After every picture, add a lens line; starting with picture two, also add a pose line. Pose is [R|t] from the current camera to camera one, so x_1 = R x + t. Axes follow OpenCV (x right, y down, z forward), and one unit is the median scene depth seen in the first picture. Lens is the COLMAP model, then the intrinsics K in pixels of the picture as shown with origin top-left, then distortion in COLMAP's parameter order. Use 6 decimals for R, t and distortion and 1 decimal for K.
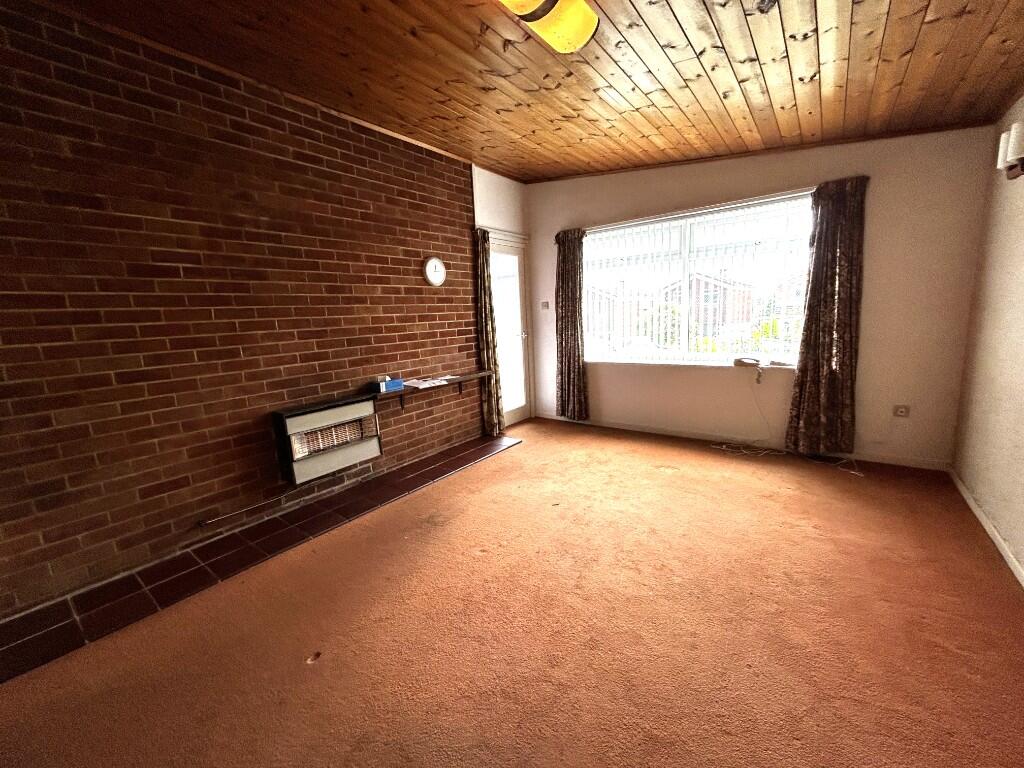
lens RADIAL K [[413.8, 0, 512.0], [0, 413.8, 384.0], [0, 0, 1]] dist [-0.002387, 0.000373]
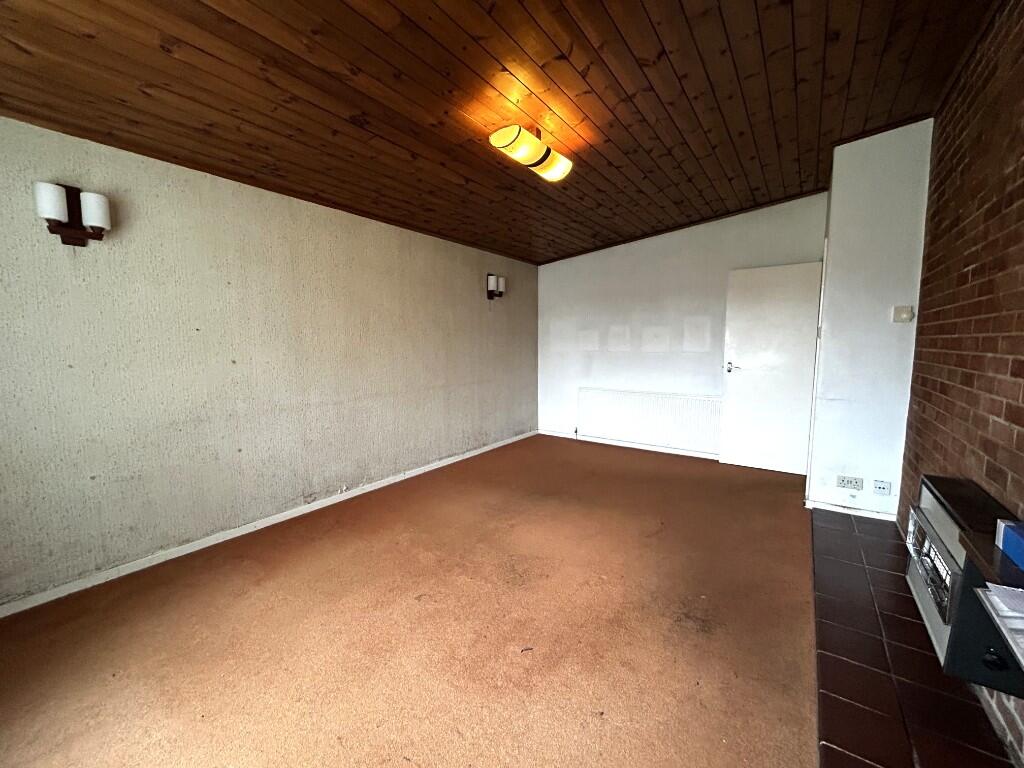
lens RADIAL K [[413.8, 0, 512.0], [0, 413.8, 384.0], [0, 0, 1]] dist [-0.002387, 0.000373]
pose [[-0.999118, 0.033622, -0.025153, 0.101966], [0.025212, 0.959390, 0.280953, -0.228083], [0.033577, 0.280071, -0.959392, 1.169690]]
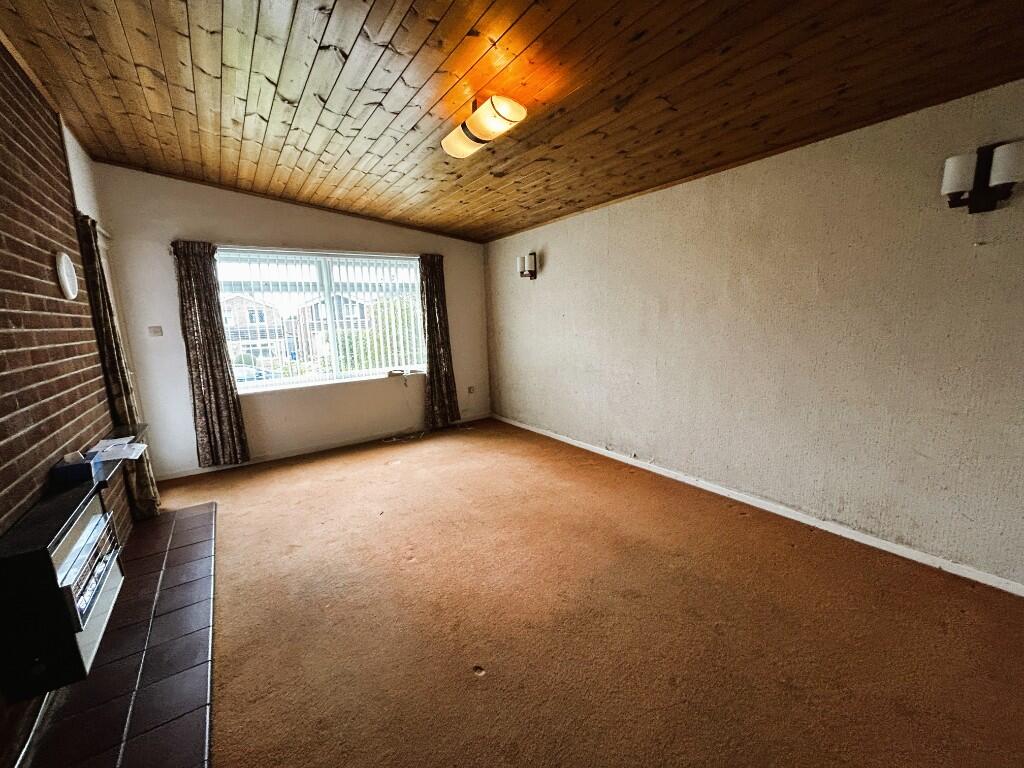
lens RADIAL K [[413.8, 0, 512.0], [0, 413.8, 384.0], [0, 0, 1]] dist [-0.002387, 0.000373]
pose [[0.308856, -0.118581, 0.943688, -0.603616], [0.178307, 0.981825, 0.065015, -0.038362], [-0.934245, 0.148186, 0.324386, 0.219681]]
